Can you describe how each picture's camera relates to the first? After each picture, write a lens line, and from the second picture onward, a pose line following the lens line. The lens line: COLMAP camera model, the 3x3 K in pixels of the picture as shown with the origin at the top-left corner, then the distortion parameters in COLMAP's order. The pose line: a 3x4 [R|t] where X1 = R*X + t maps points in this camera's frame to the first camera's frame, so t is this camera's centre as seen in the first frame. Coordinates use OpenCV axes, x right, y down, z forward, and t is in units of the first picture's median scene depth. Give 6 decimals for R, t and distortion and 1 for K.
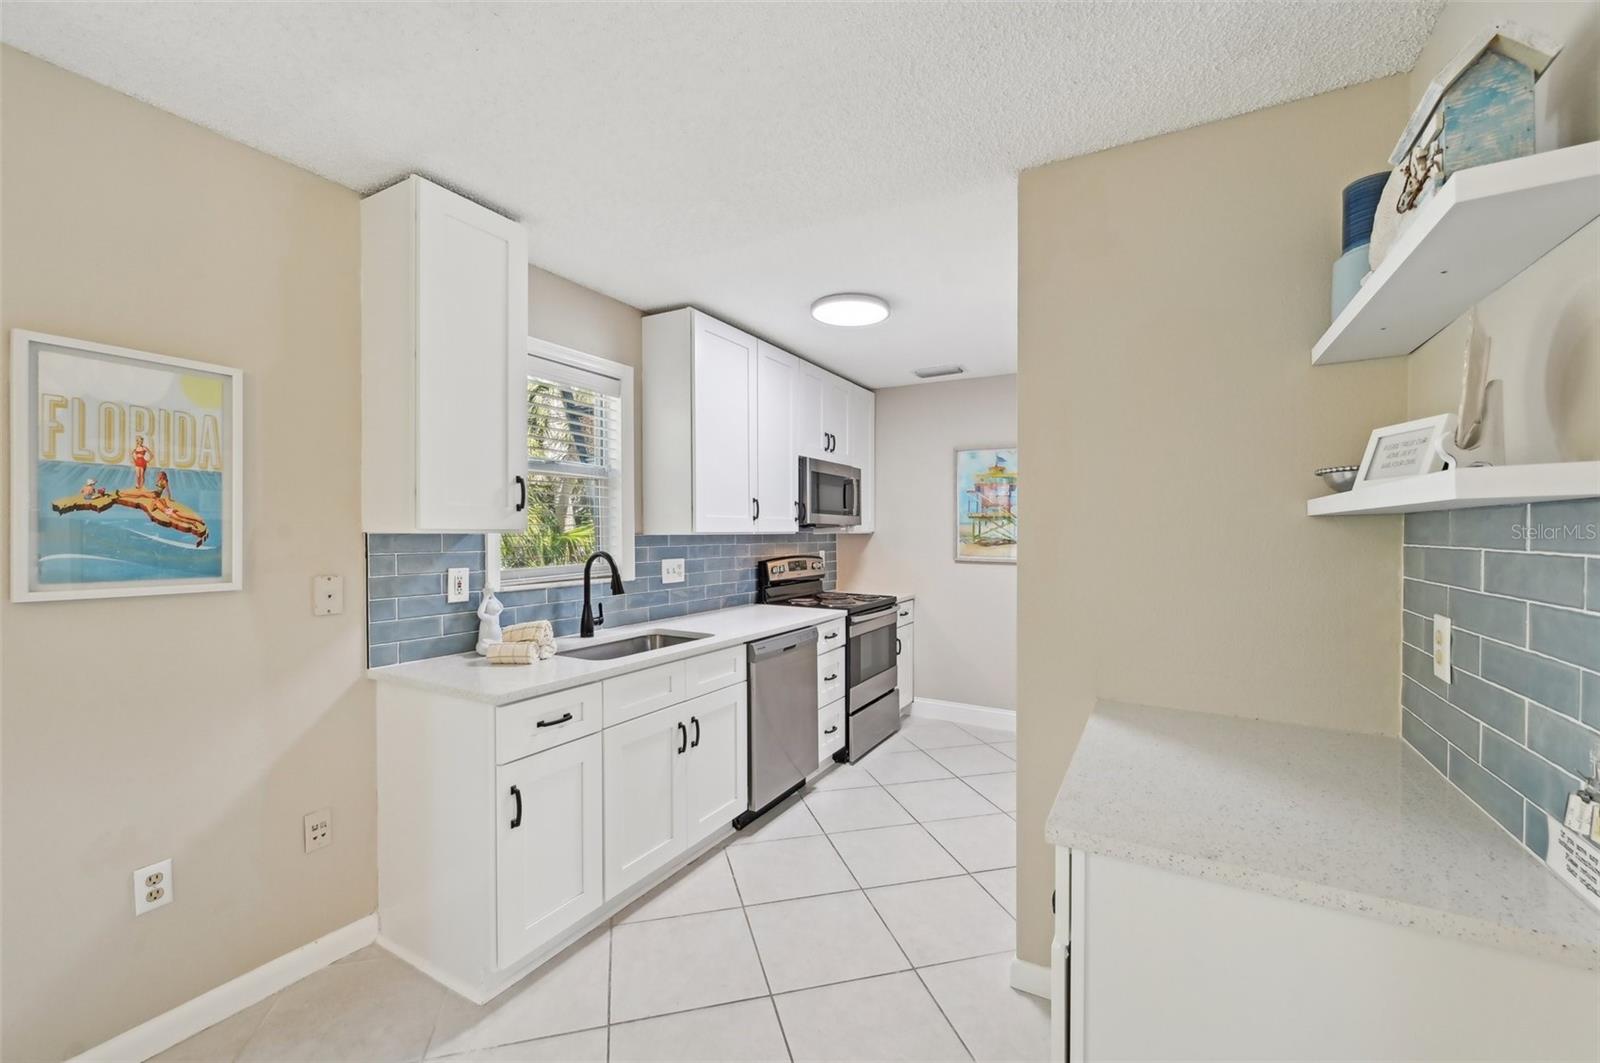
lens RADIAL K [[639.7, 0, 815.6], [0, 639.7, 538.6], [0, 0, 1]] dist [0.003193, -0.001685]
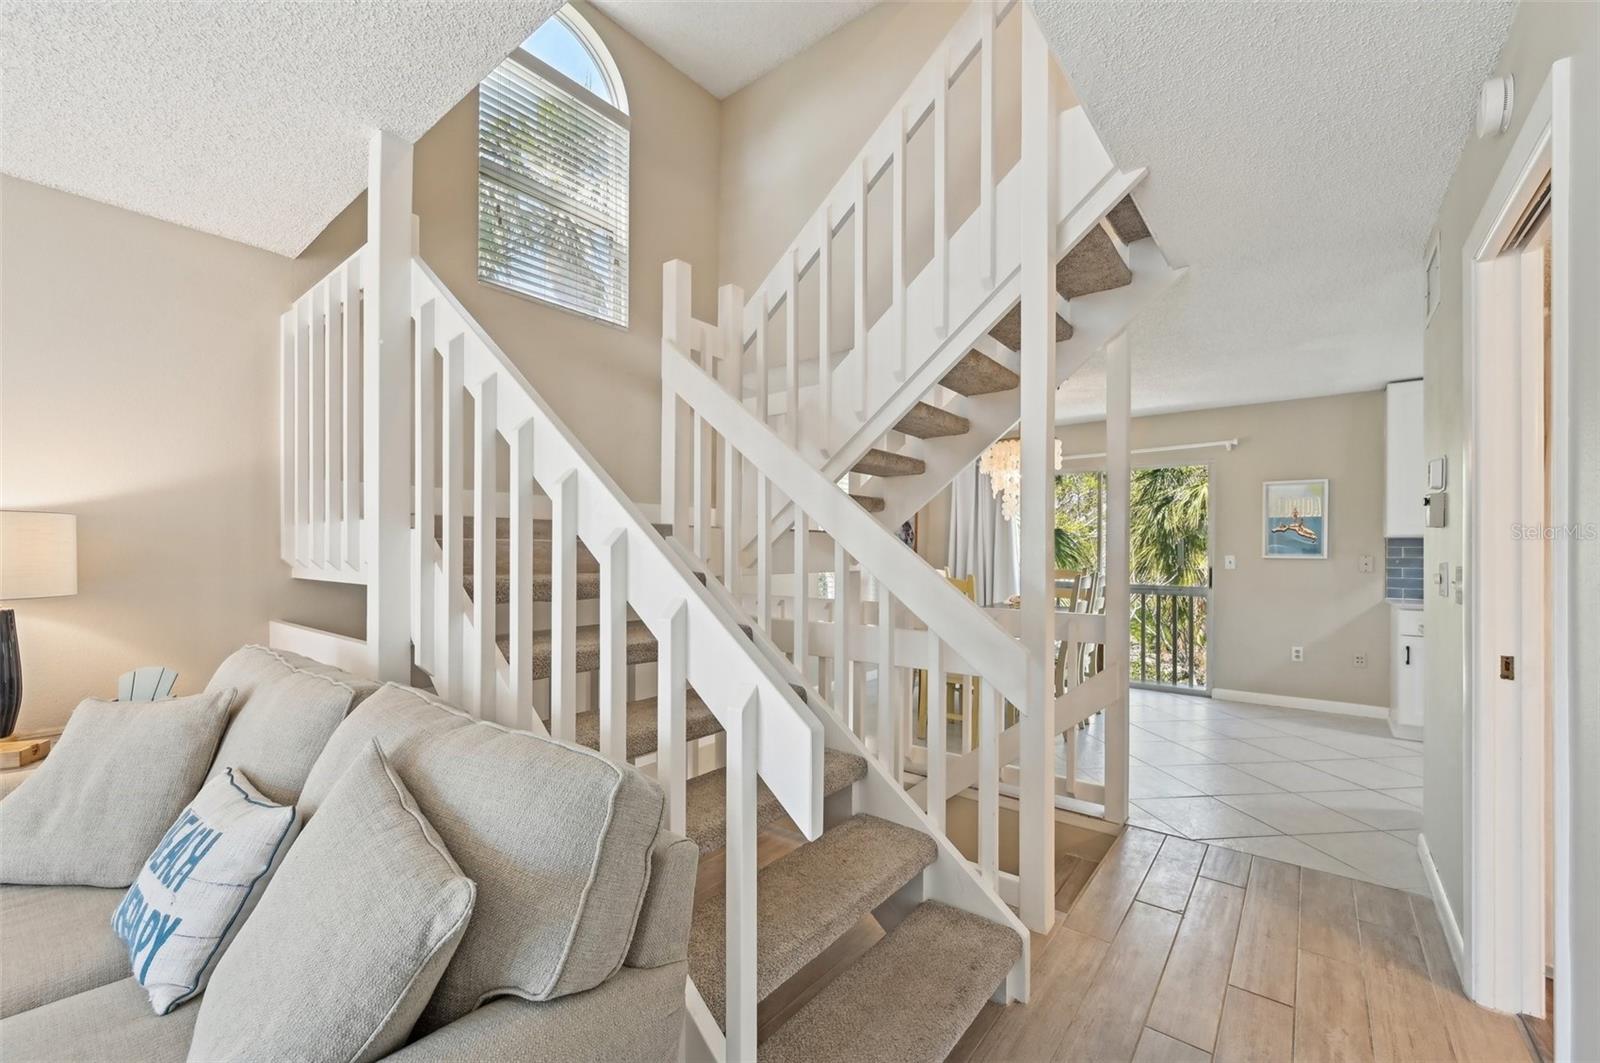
lens RADIAL K [[639.7, 0, 801.9], [0, 639.7, 548.1], [0, 0, 1]] dist [0.003193, -0.001685]
pose [[-0.162285, -0.008042, -0.986711, 1.194075], [-0.013272, 0.999894, -0.005966, 0.043878], [0.986655, 0.012128, -0.162375, -0.425819]]
